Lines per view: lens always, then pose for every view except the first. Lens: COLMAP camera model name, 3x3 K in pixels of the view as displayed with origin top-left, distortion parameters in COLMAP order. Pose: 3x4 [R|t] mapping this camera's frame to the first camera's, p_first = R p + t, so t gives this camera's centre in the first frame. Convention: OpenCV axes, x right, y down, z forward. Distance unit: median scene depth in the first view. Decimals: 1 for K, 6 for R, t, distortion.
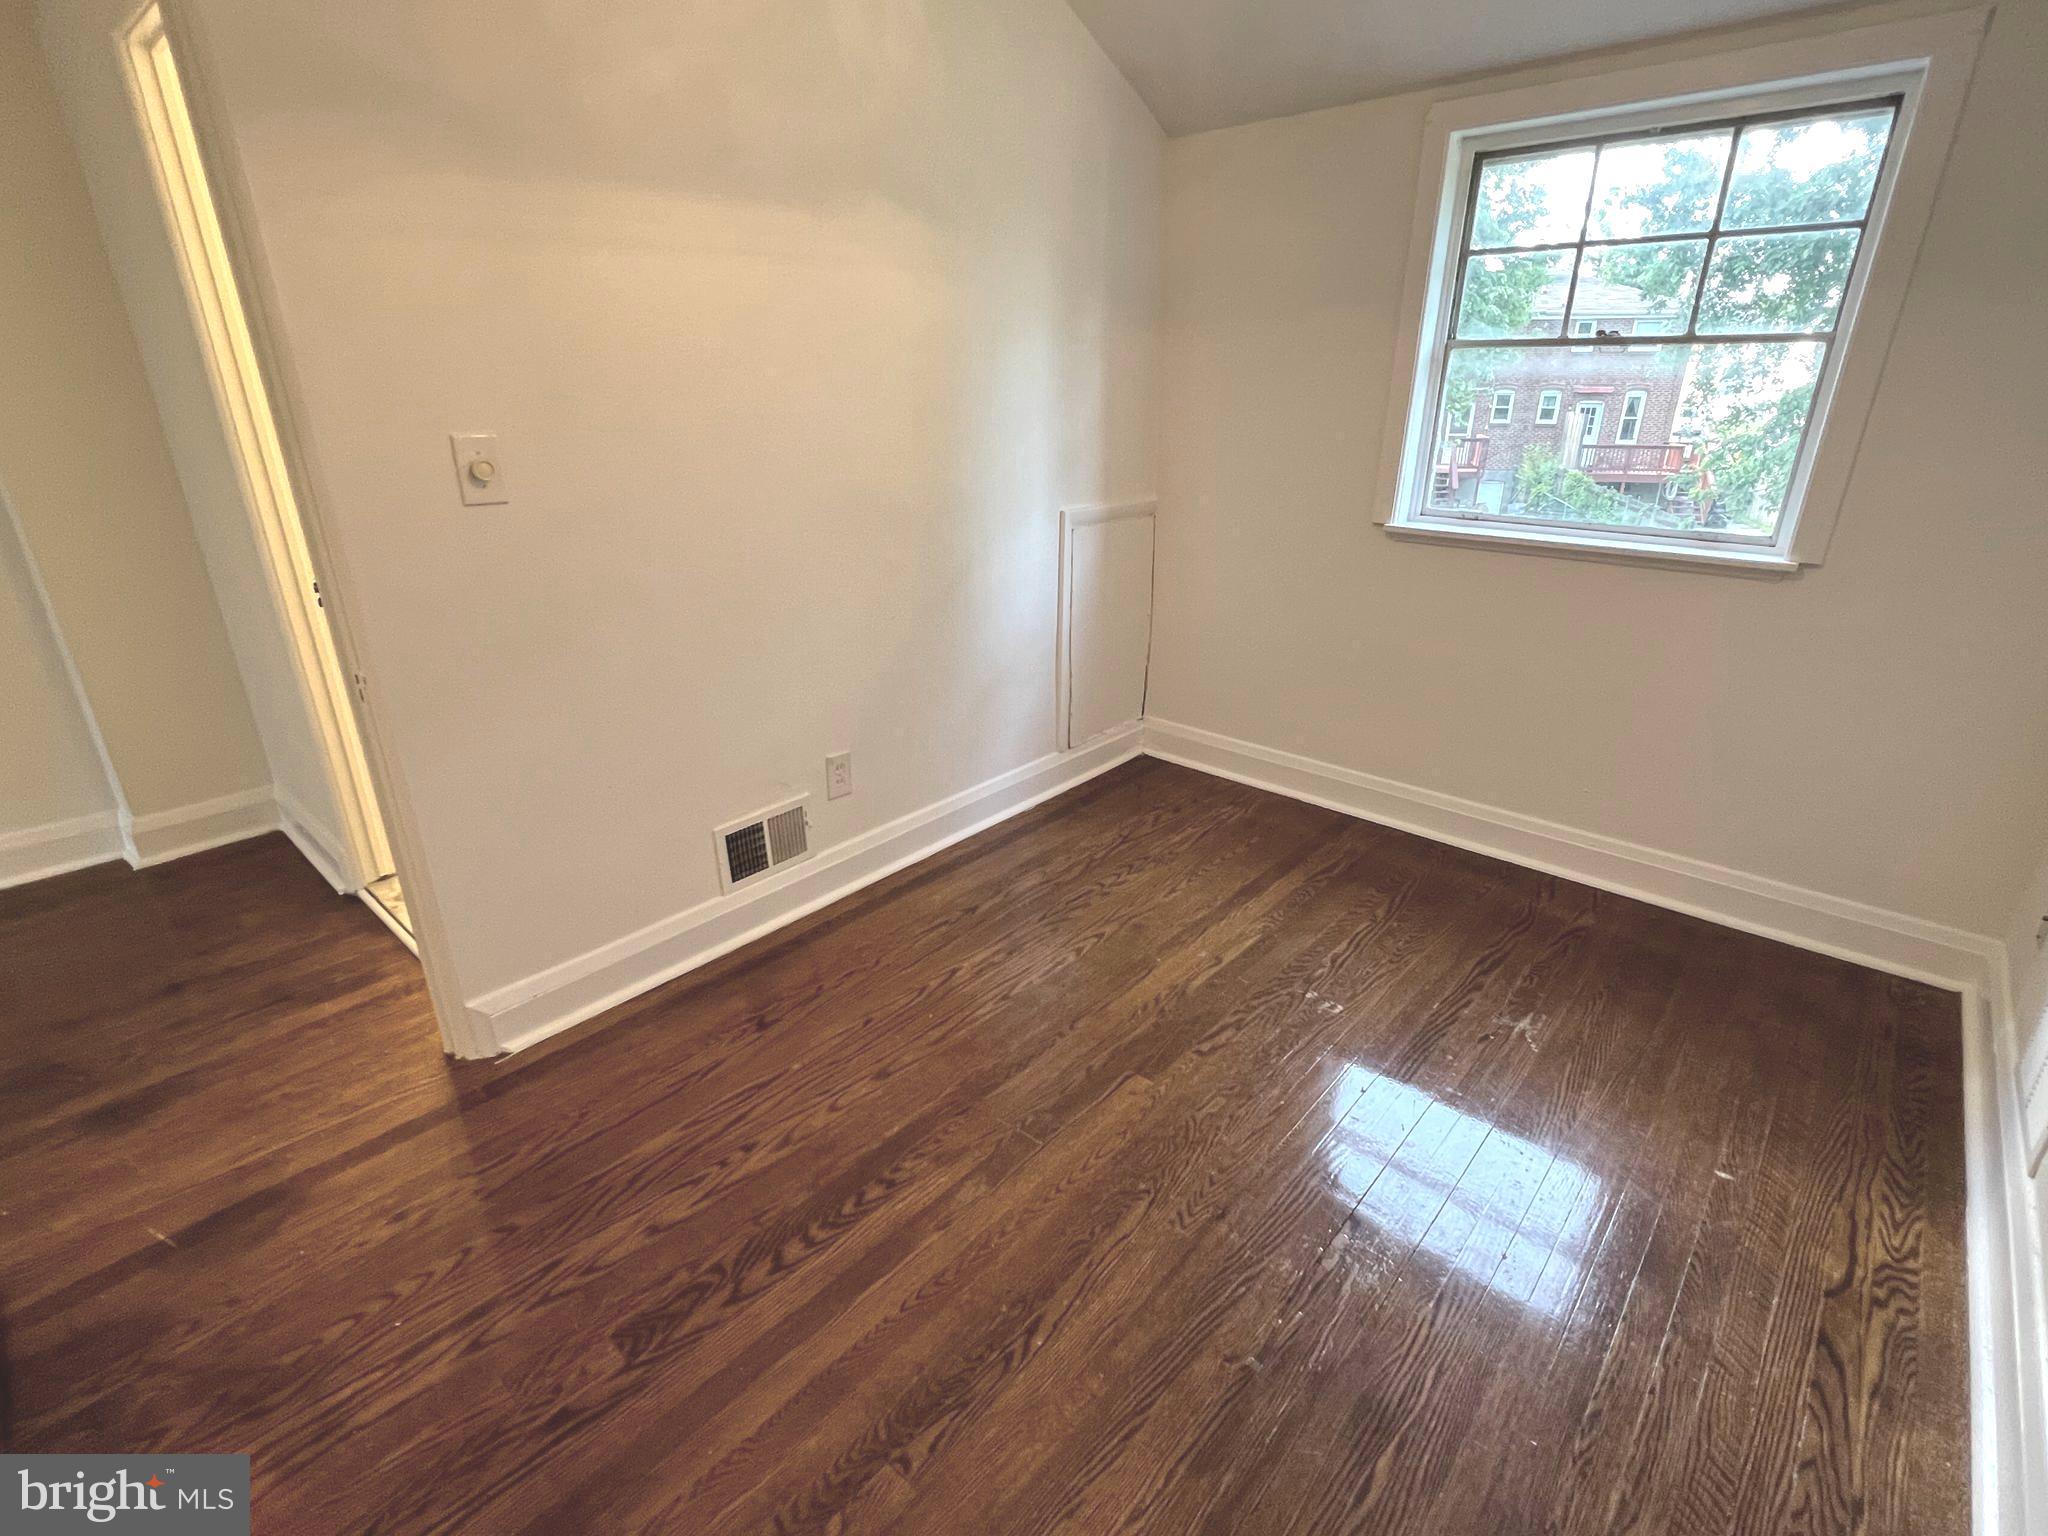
lens RADIAL K [[986.9, 0, 1020.1], [0, 986.9, 769.1], [0, 0, 1]] dist [-0.002195, 0.001103]
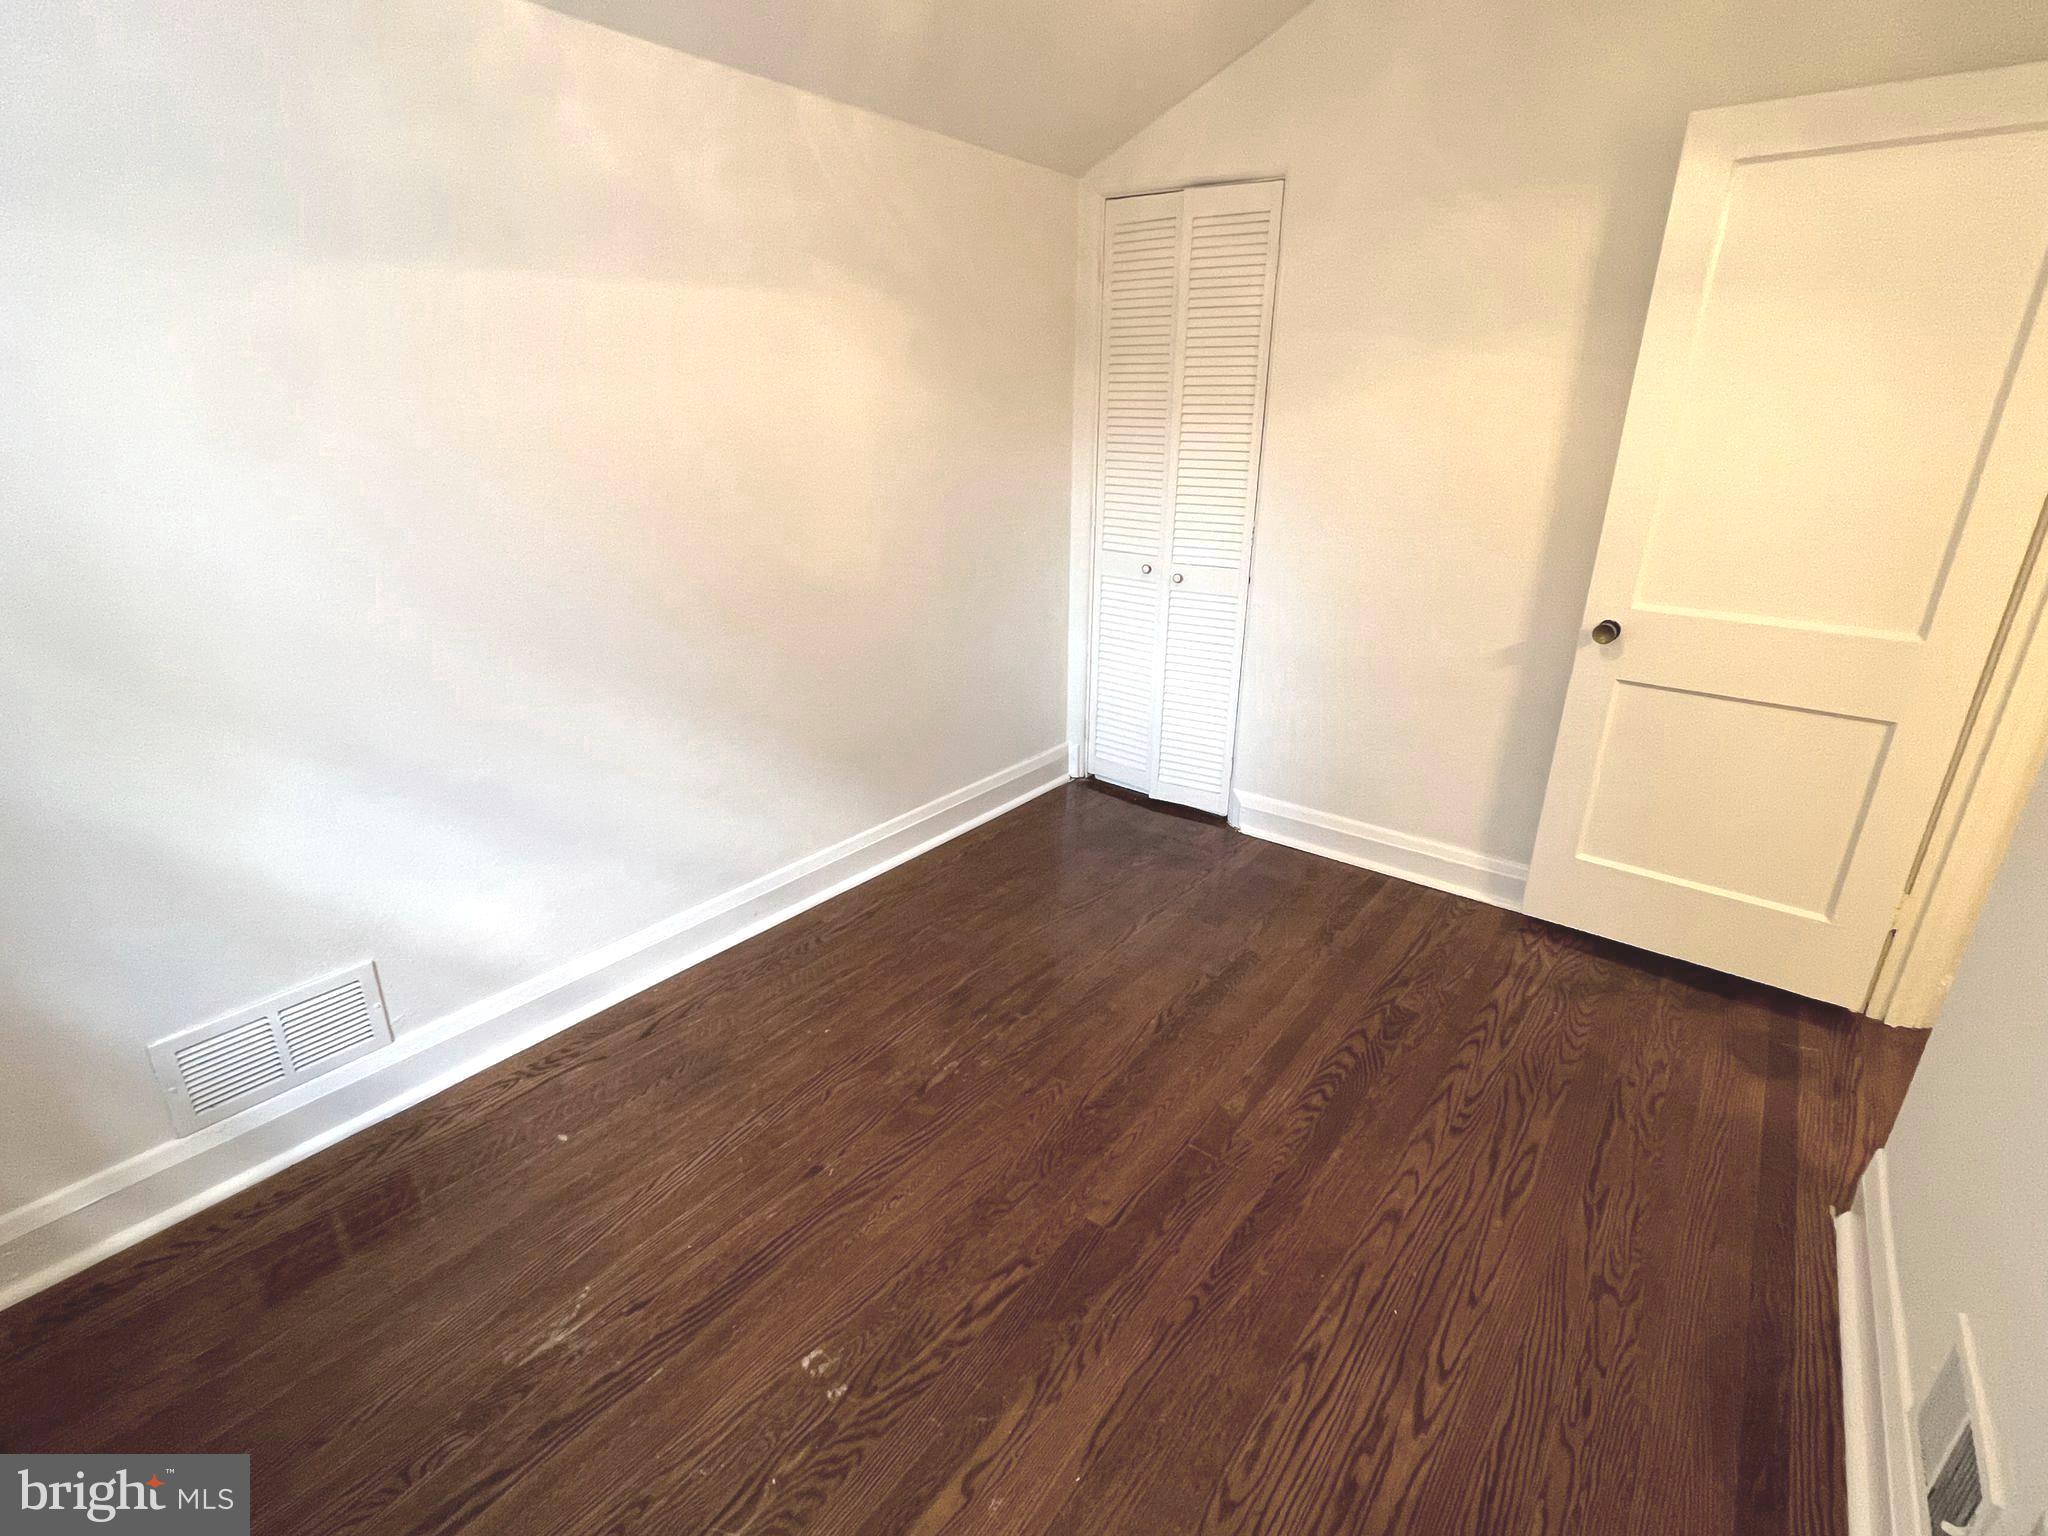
lens RADIAL K [[959.1, 0, 992.4], [0, 959.1, 760.7], [0, 0, 1]] dist [0.002128, 0.000219]
pose [[-0.998933, 0.007208, -0.045620, 0.252194], [-0.025335, 0.740376, 0.671715, -0.554362], [0.038618, 0.672154, -0.739404, 1.353861]]
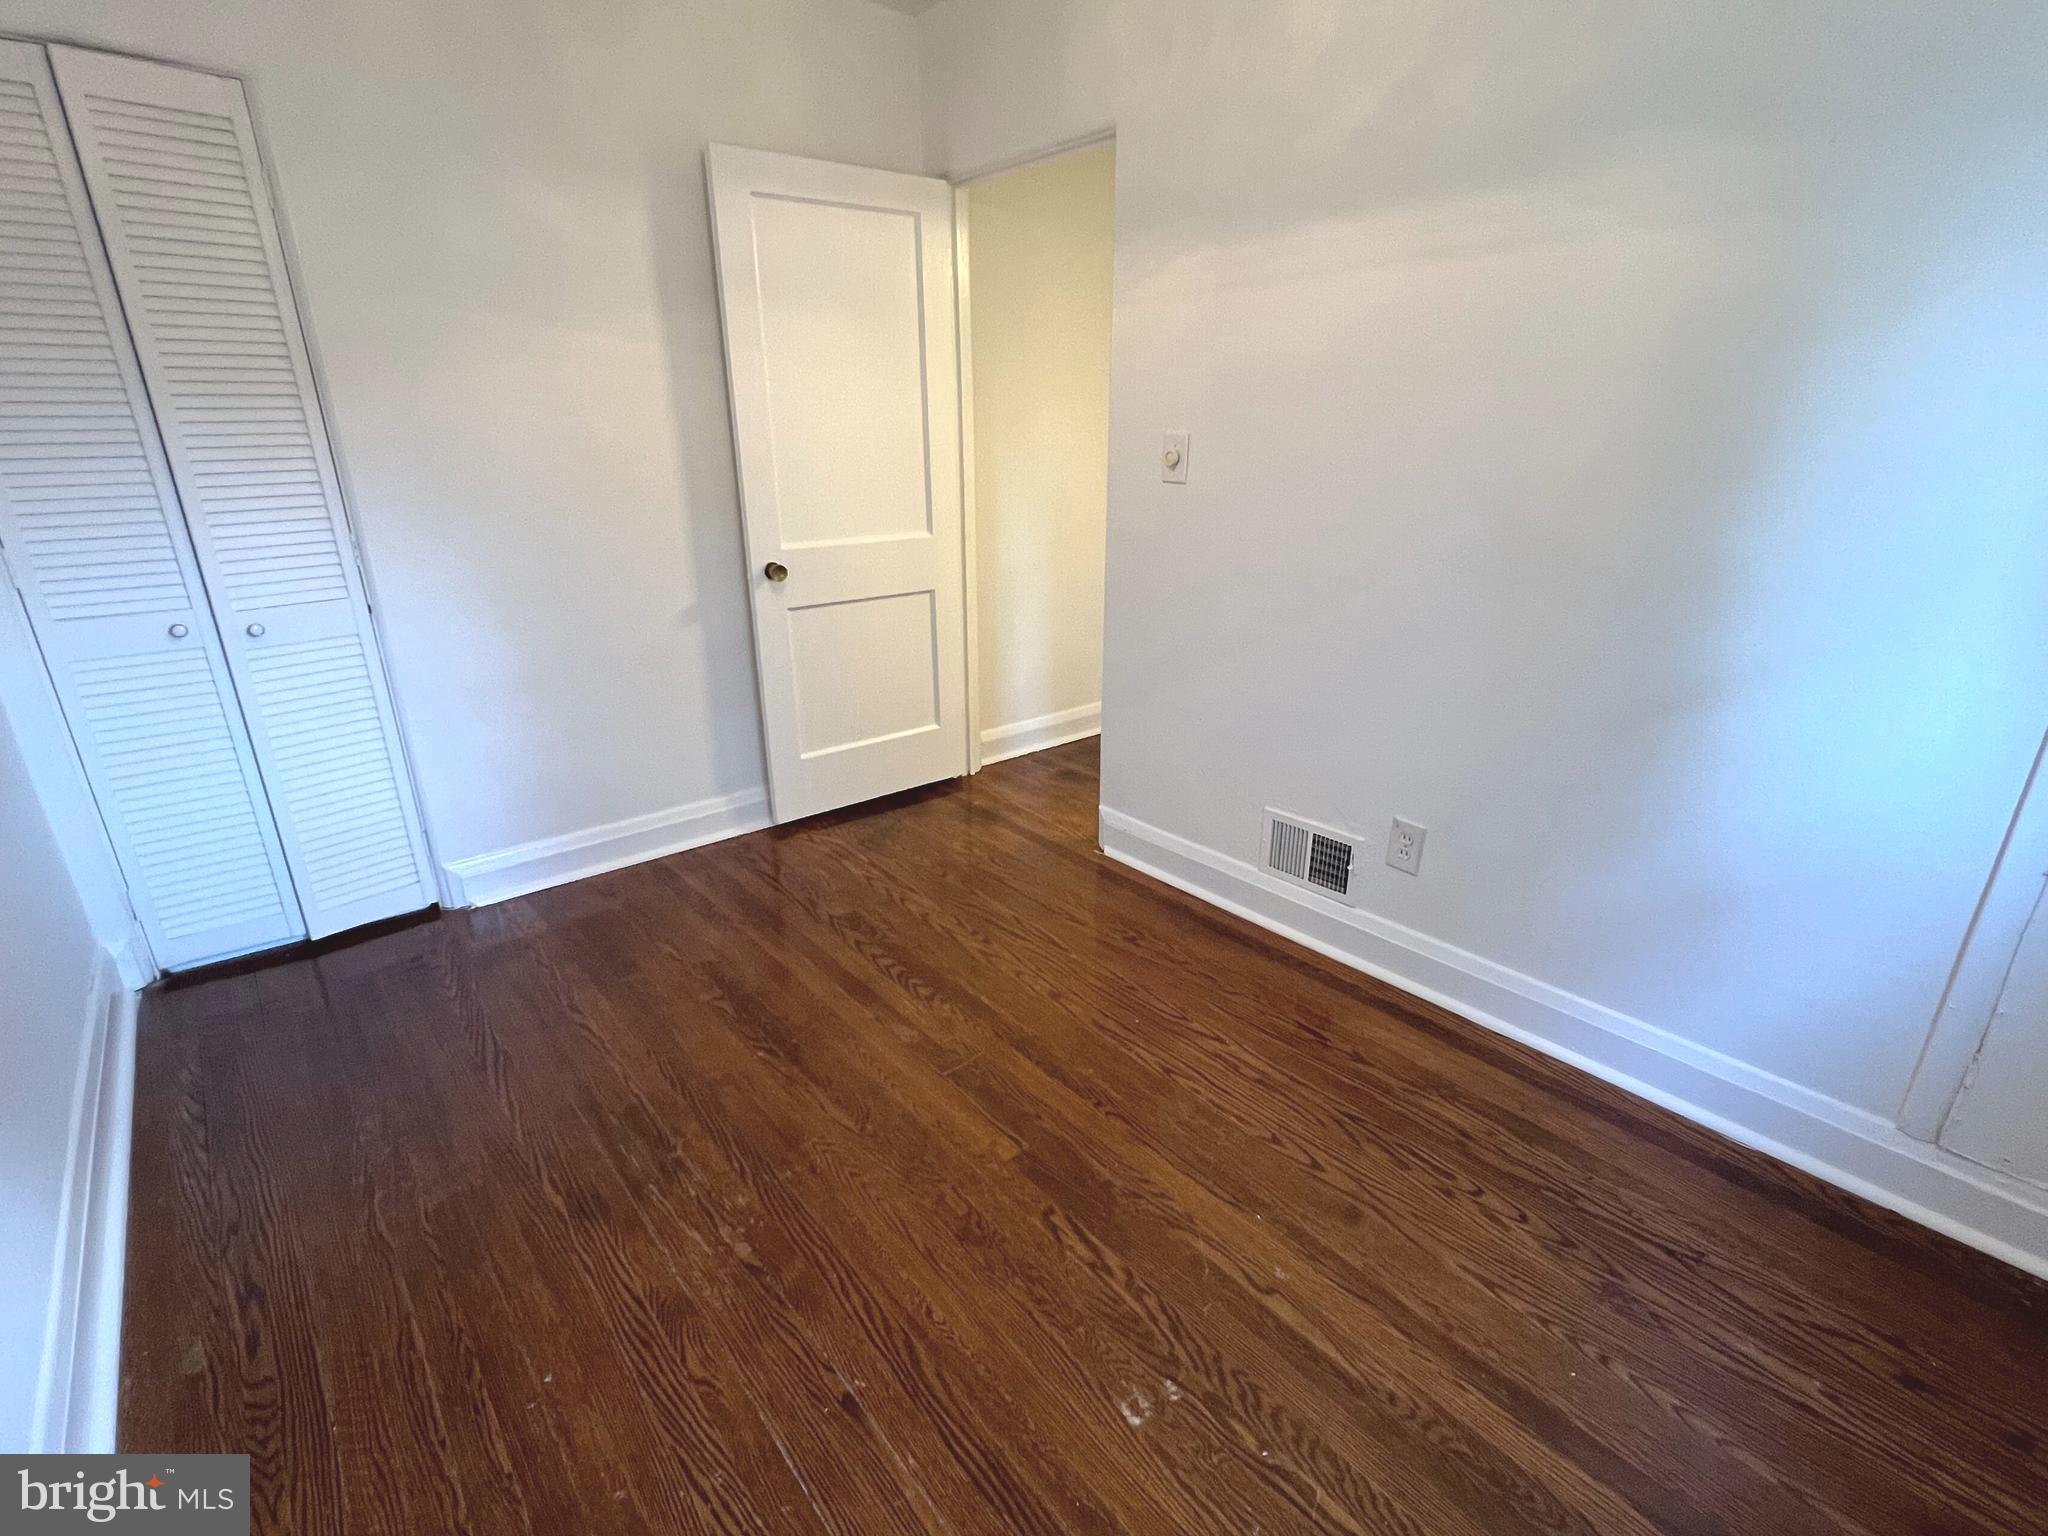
lens RADIAL K [[986.9, 0, 1020.1], [0, 986.9, 769.1], [0, 0, 1]] dist [-0.002195, 0.001103]
pose [[-0.160870, 0.332157, -0.929405, 0.846429], [-0.362122, 0.856134, 0.368650, -0.322191], [0.918144, 0.395862, -0.017445, 0.885632]]
